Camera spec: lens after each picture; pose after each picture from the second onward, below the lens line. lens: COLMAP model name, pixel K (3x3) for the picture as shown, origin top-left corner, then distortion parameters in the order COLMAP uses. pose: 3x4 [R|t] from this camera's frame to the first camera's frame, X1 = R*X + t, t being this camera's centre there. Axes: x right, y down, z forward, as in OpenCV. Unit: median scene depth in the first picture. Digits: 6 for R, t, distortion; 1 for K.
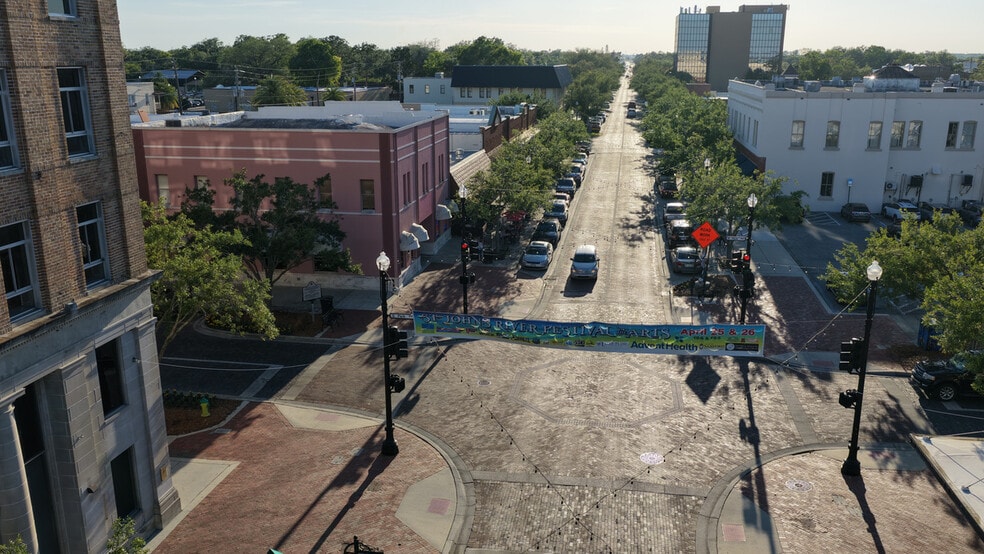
lens RADIAL K [[819.0, 0, 492.0], [0, 819.0, 277.1], [0, 0, 1]] dist [-0.009287, 0.035507]
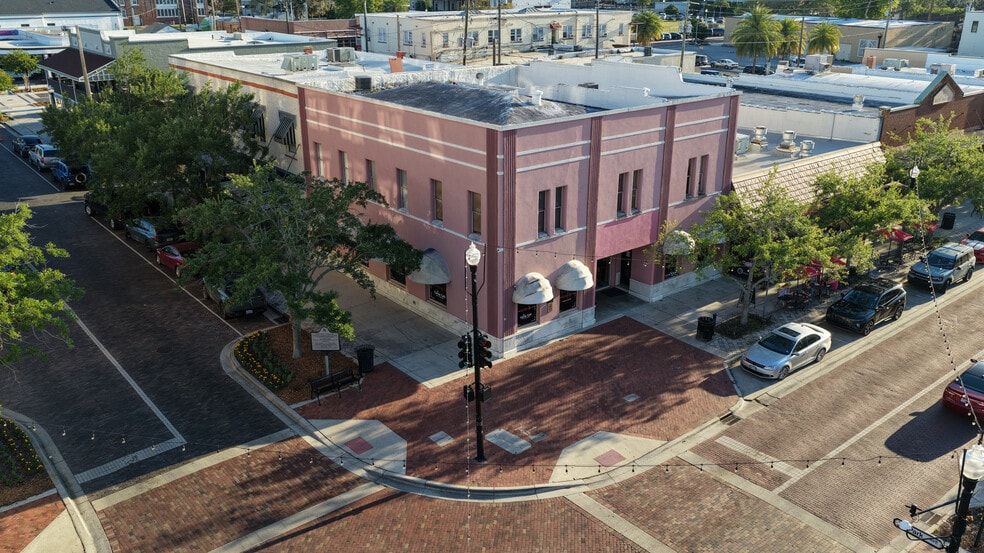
lens RADIAL K [[819.0, 0, 492.5], [0, 819.0, 276.8], [0, 0, 1]] dist [-0.009287, 0.035507]
pose [[0.754608, 0.230562, -0.614336, 0.287634], [-0.173726, 0.973026, 0.151788, -0.152262], [0.632761, -0.007814, 0.774307, 0.466092]]
